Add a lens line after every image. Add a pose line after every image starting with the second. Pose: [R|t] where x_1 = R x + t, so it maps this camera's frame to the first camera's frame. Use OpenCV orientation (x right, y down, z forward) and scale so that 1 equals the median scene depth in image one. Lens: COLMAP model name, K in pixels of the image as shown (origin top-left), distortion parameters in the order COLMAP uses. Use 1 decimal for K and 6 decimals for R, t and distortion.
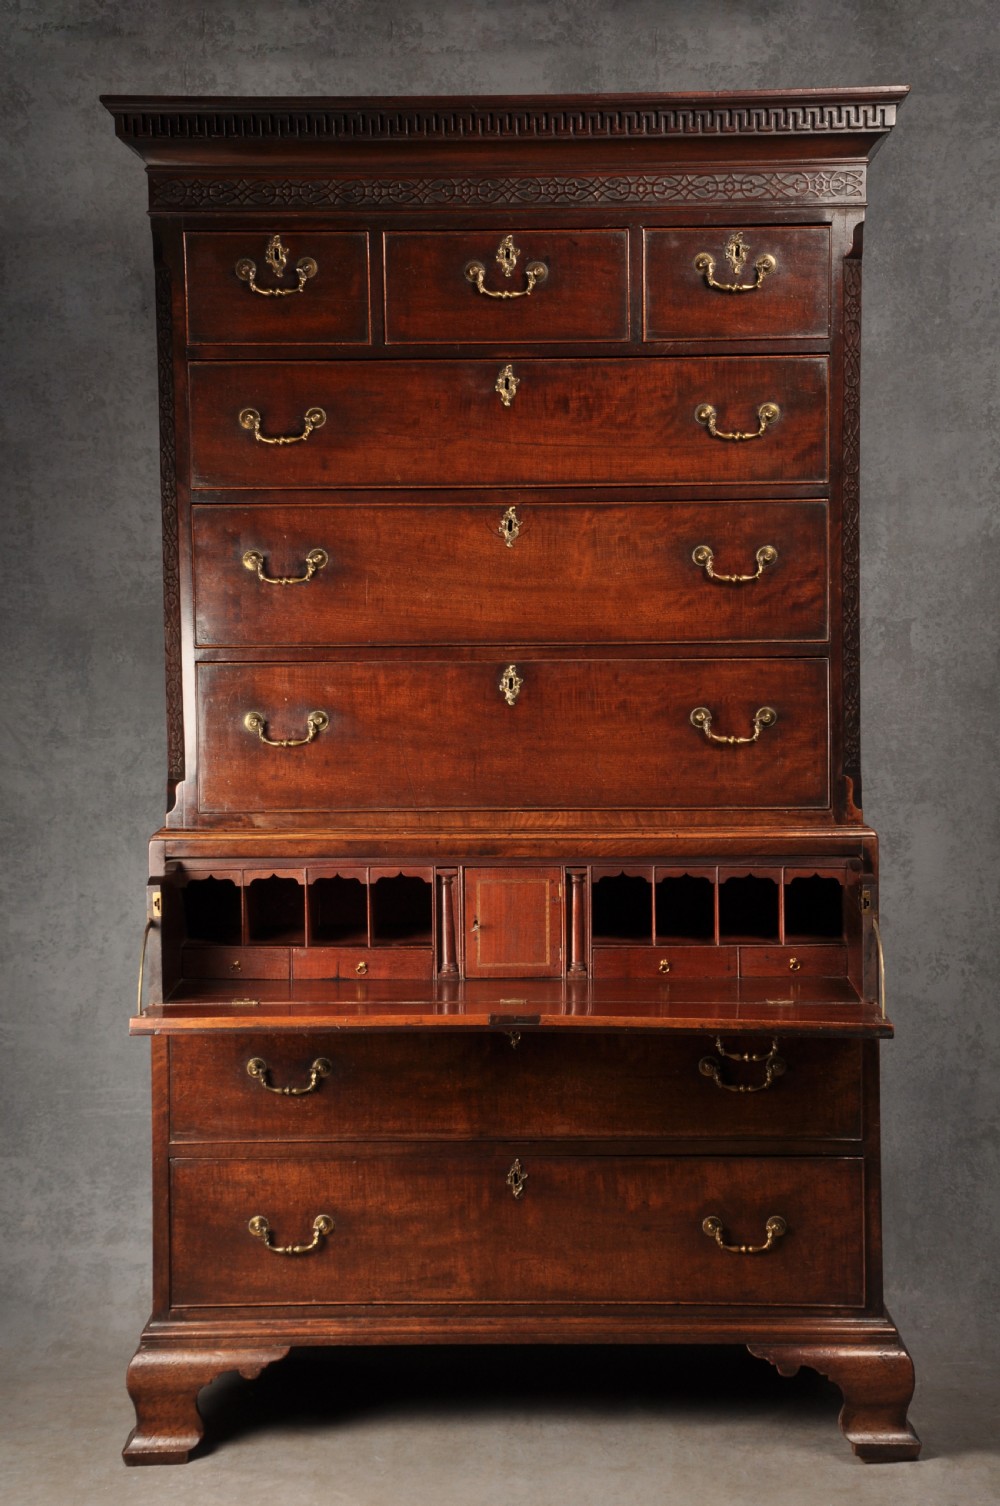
lens RADIAL K [[2309.4, 0, 518.8], [0, 2309.4, 757.3], [0, 0, 1]] dist [0.170873, 0.000000]
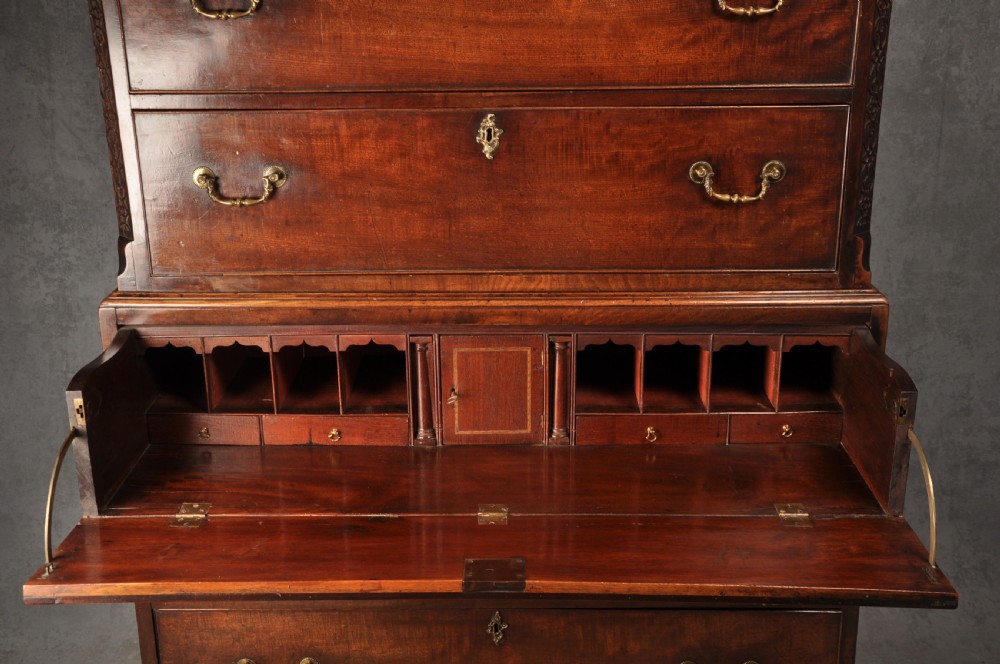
lens RADIAL K [[1120.5, 0, 500.7], [0, 1120.5, 341.8], [0, 0, 1]] dist [0.044649, 0.000000]
pose [[0.999997, -0.001809, 0.001558, 0.000207], [0.001375, 0.969869, 0.243623, -0.059714], [-0.001951, -0.243620, 0.969869, 0.559852]]
